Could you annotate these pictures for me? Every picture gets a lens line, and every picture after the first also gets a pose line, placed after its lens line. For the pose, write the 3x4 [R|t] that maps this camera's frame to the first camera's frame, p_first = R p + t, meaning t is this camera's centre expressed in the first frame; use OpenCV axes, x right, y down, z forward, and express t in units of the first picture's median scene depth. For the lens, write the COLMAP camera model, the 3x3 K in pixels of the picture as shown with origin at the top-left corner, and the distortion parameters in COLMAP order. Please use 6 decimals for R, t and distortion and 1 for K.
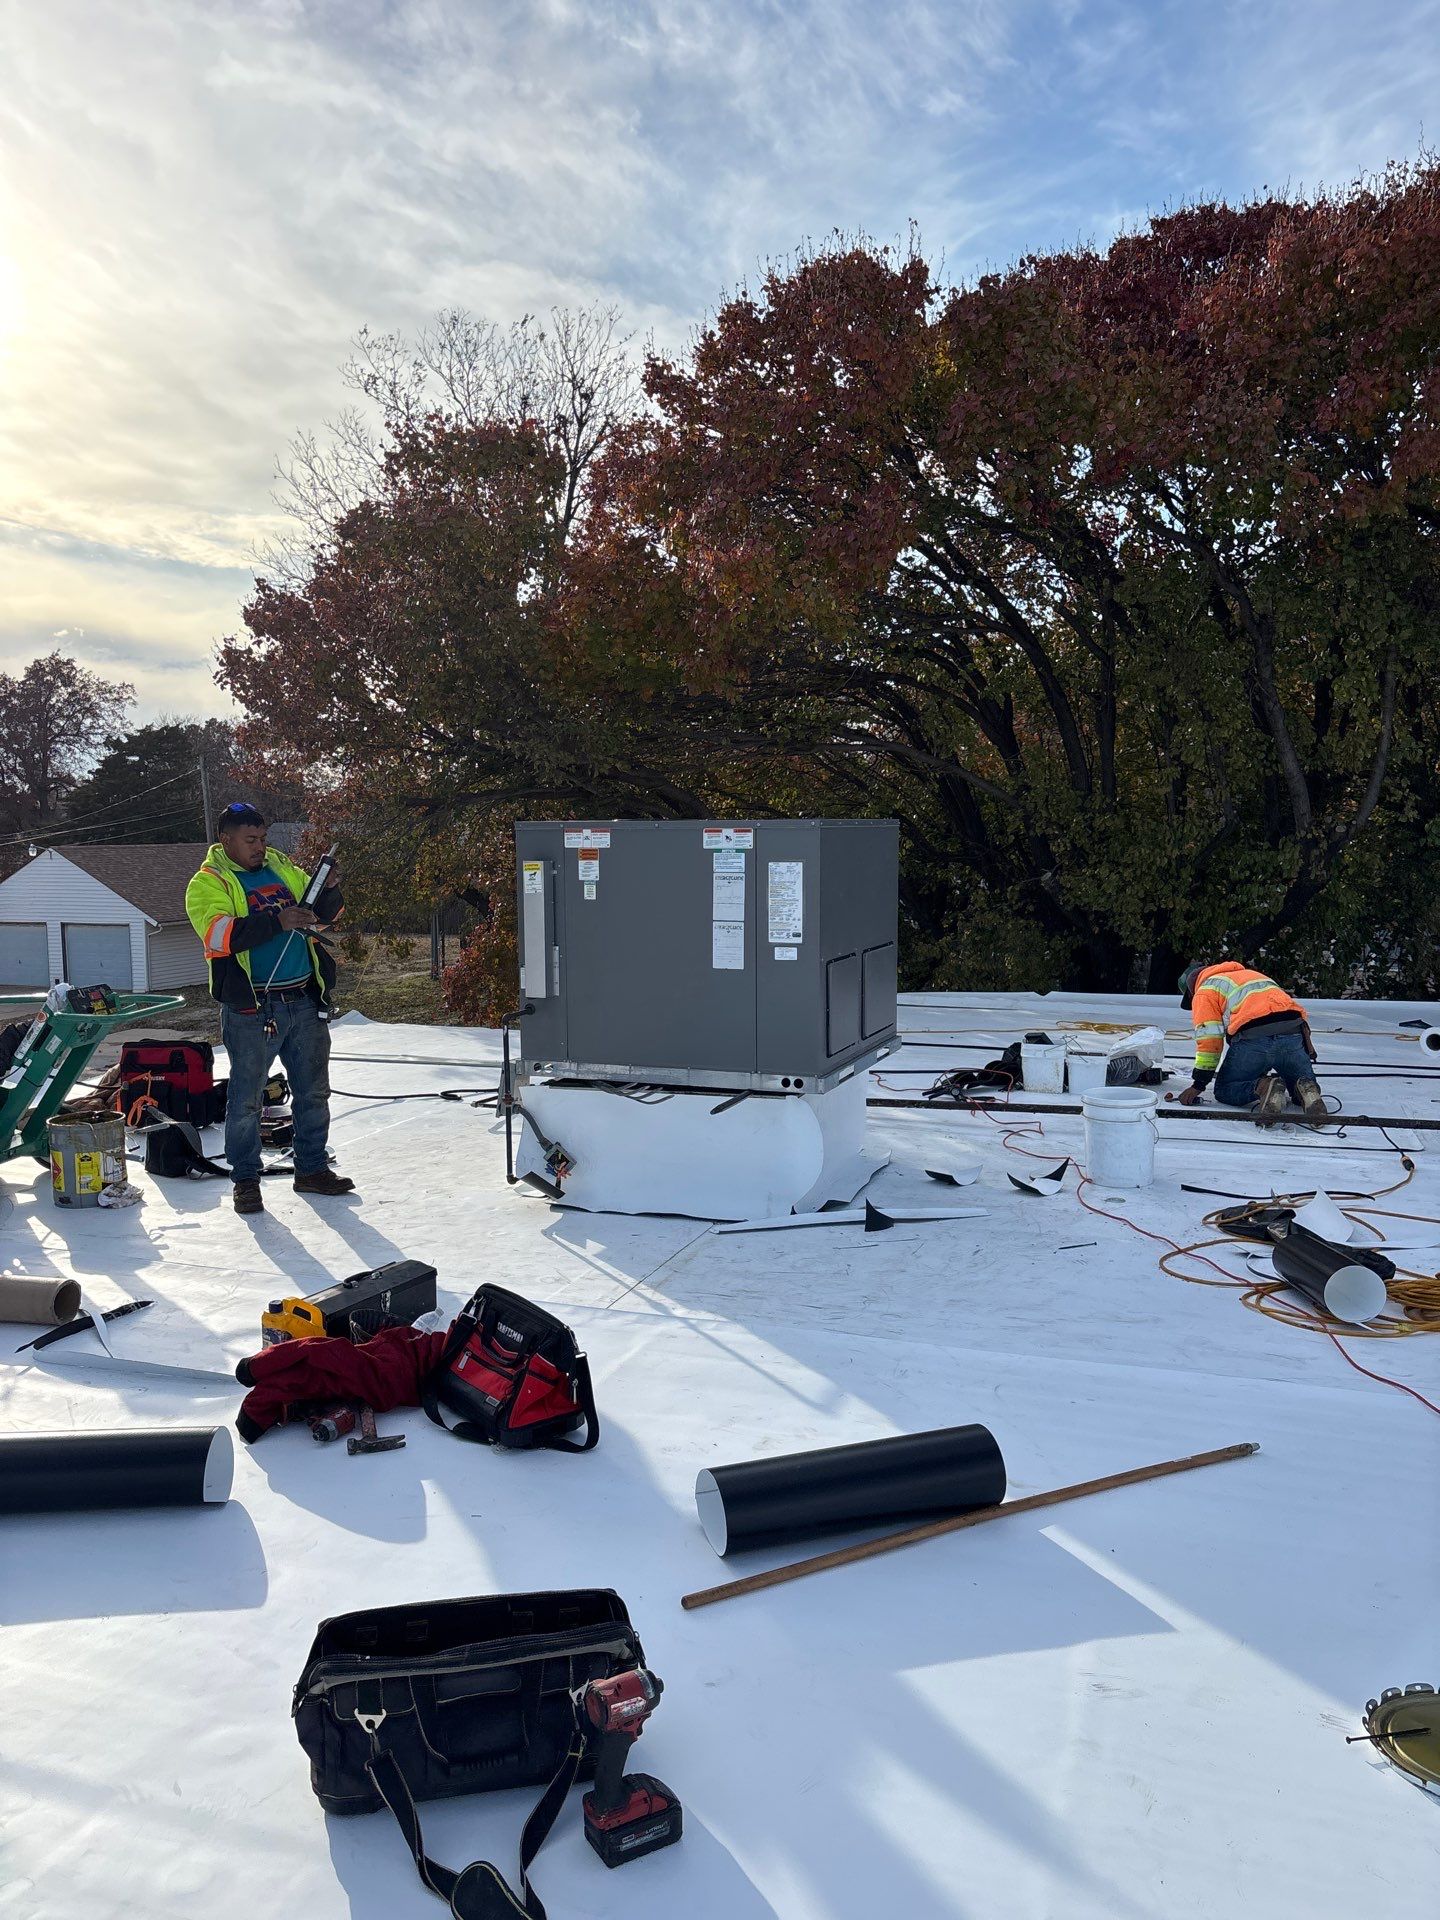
lens RADIAL K [[1447.7, 0, 716.1], [0, 1447.7, 922.4], [0, 0, 1]] dist [0.043822, -0.052049]
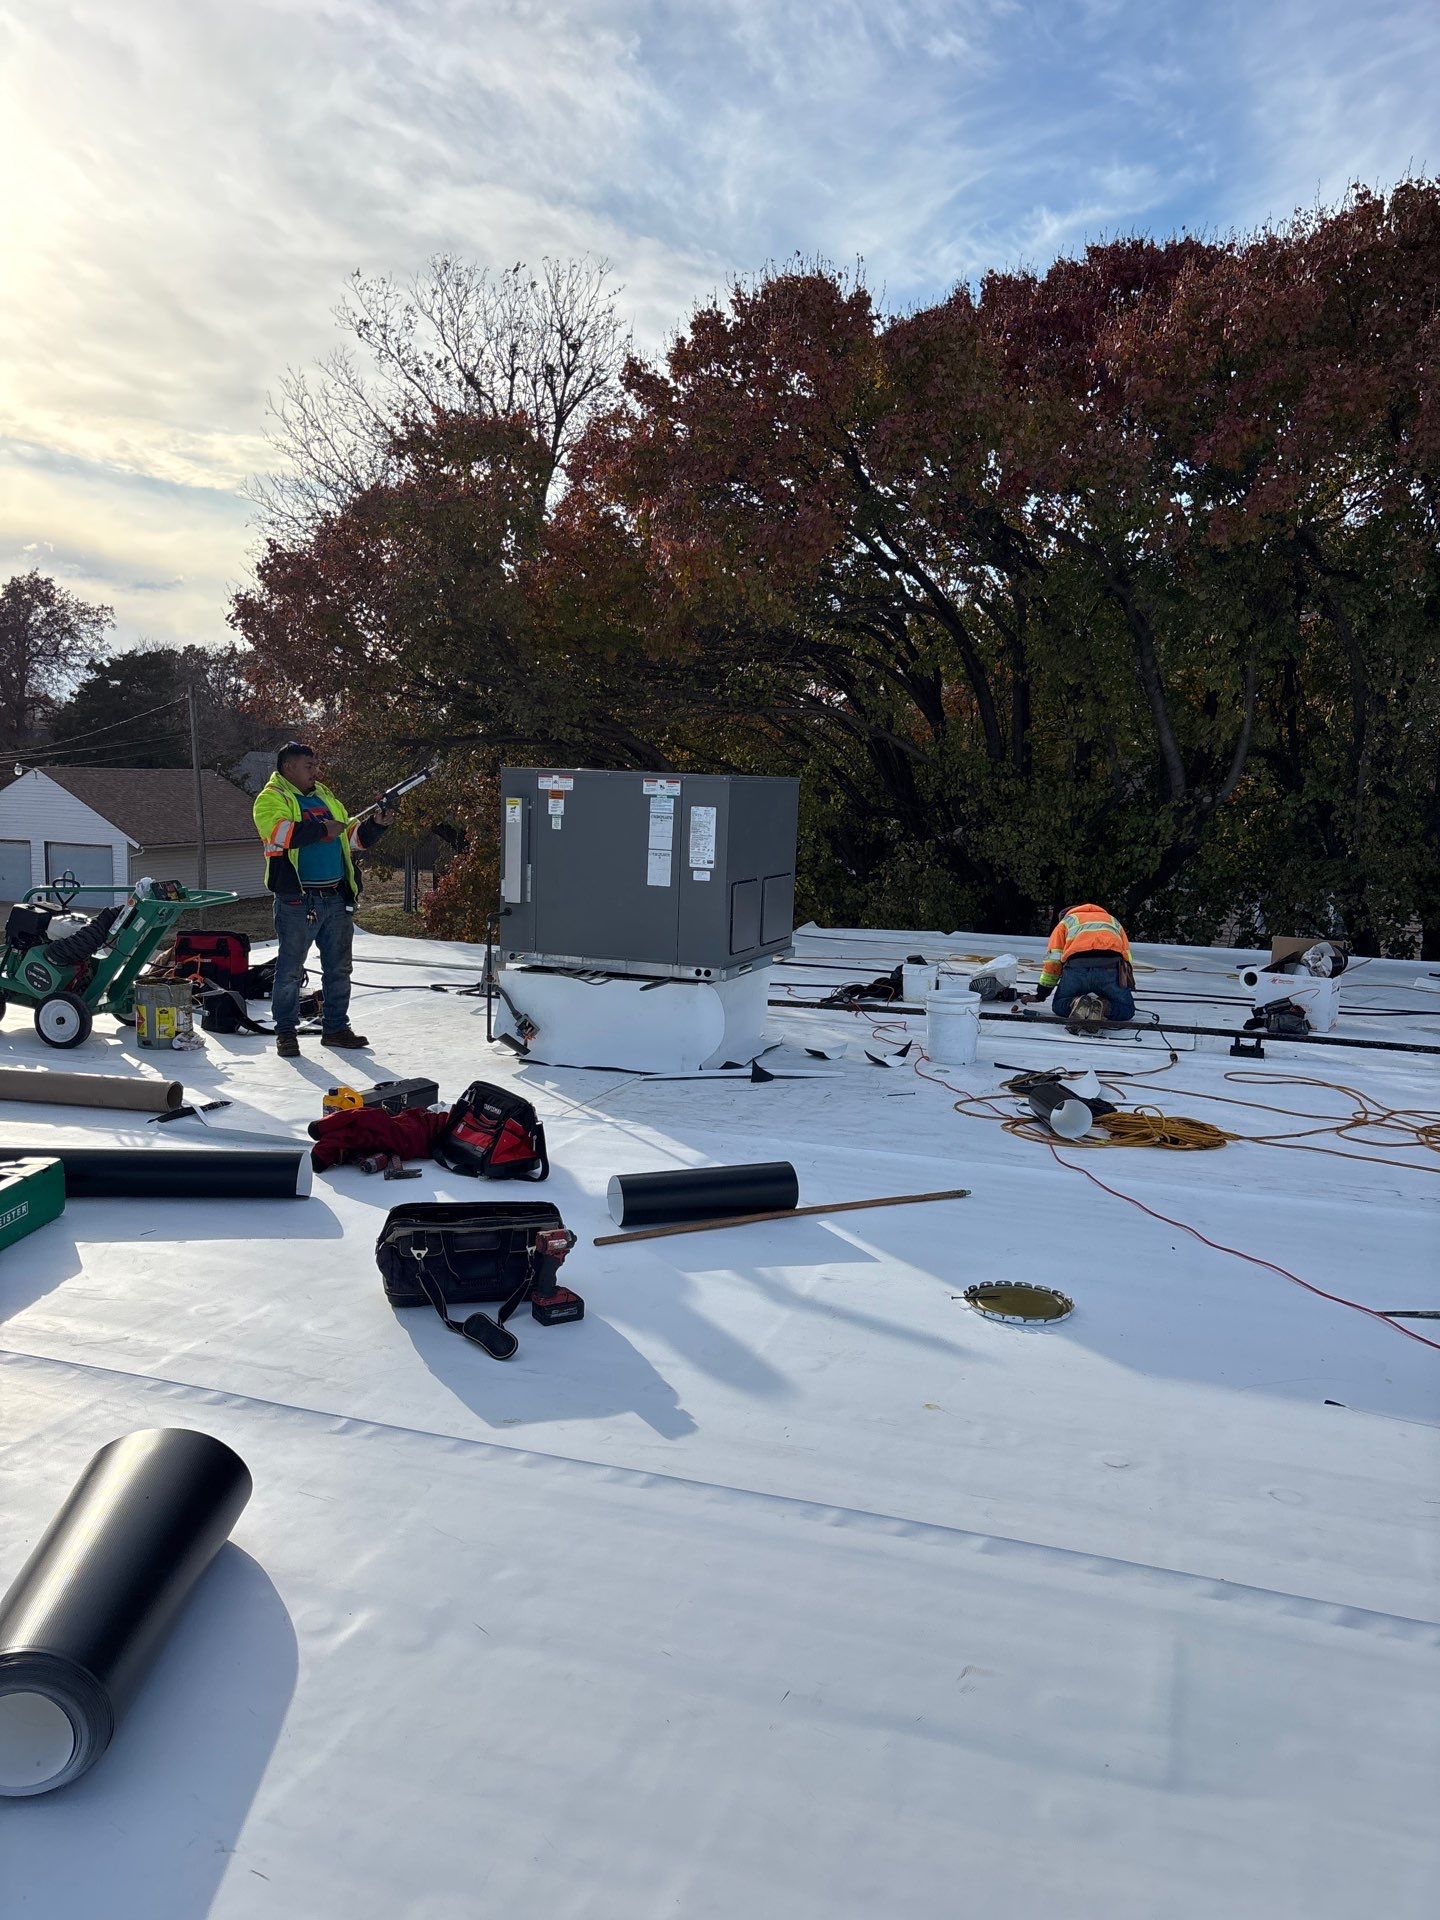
lens RADIAL K [[1447.7, 0, 705.7], [0, 1447.7, 959.0], [0, 0, 1]] dist [0.043822, -0.052049]
pose [[0.999107, 0.039297, 0.015517, 0.028629], [-0.040169, 0.997353, 0.060611, 0.014506], [-0.013094, -0.061181, 0.998041, -0.280762]]
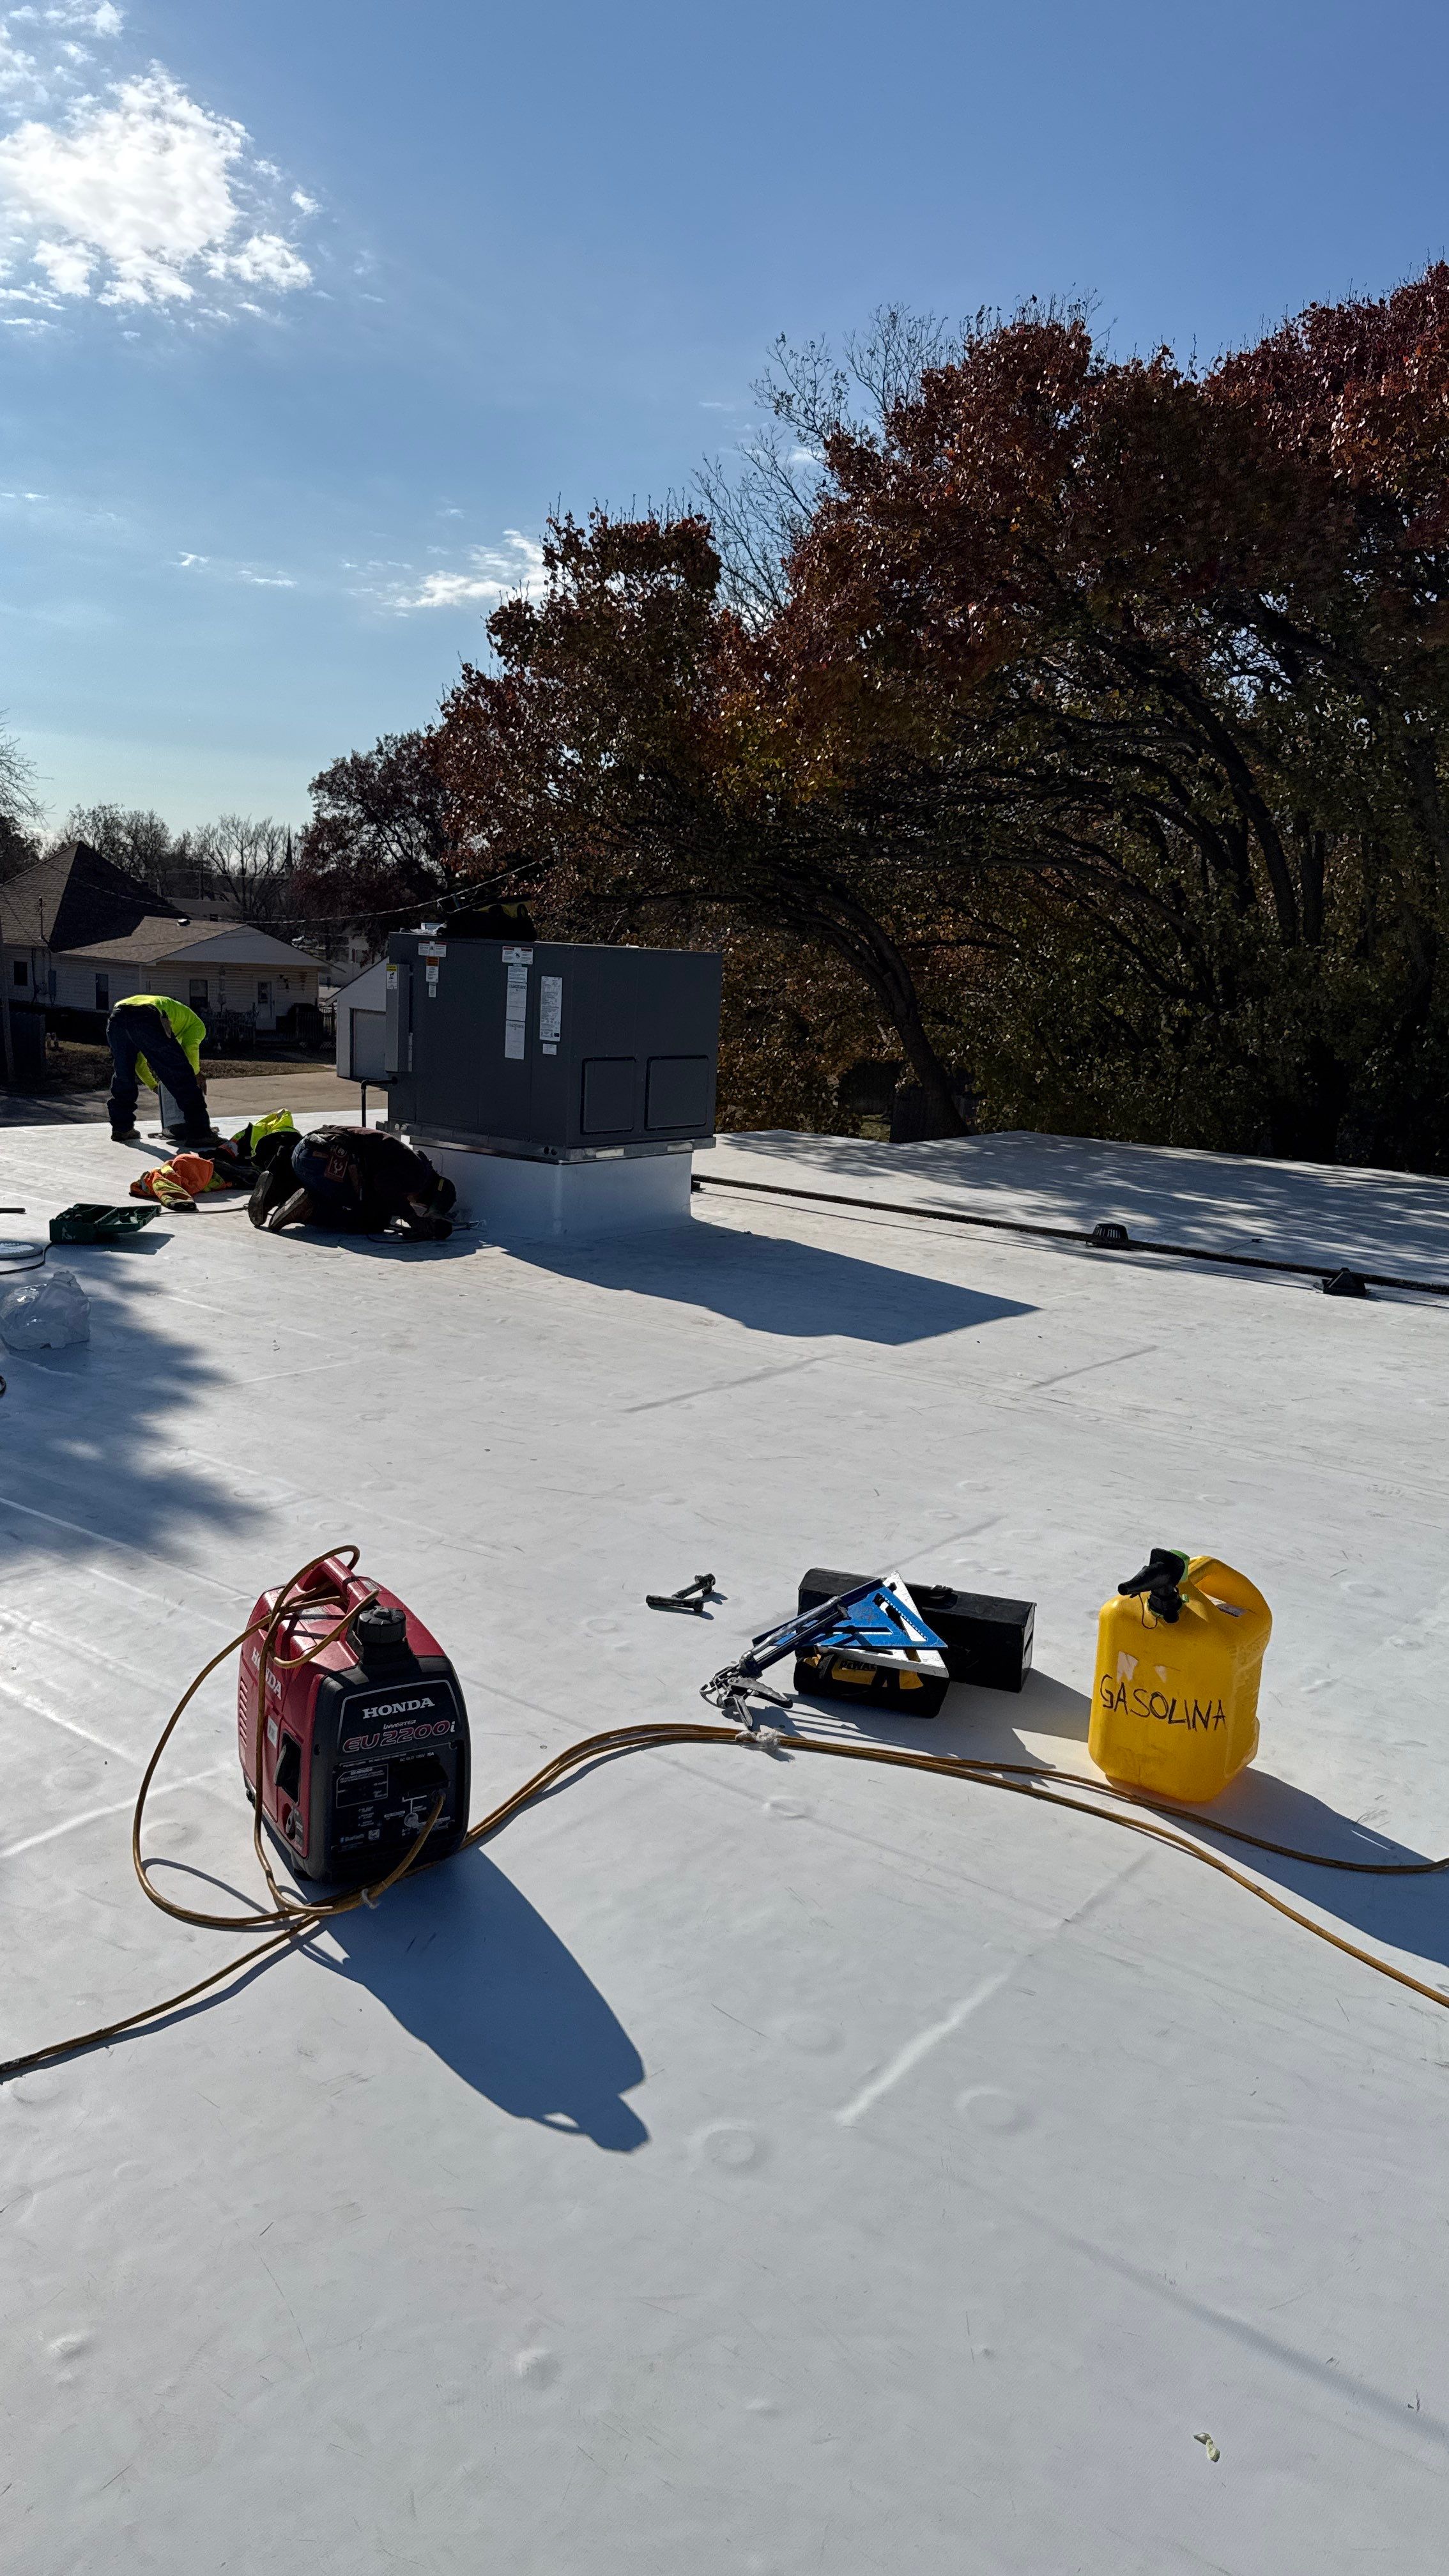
lens RADIAL K [[1800.0, 0, 709.3], [0, 1800.0, 1287.1], [0, 0, 1]] dist [0.071307, -0.096500]
pose [[0.947716, 0.117976, -0.296506, 0.561114], [-0.080375, 0.987444, 0.135991, 0.000603], [0.308826, -0.105050, 0.945299, -0.395500]]
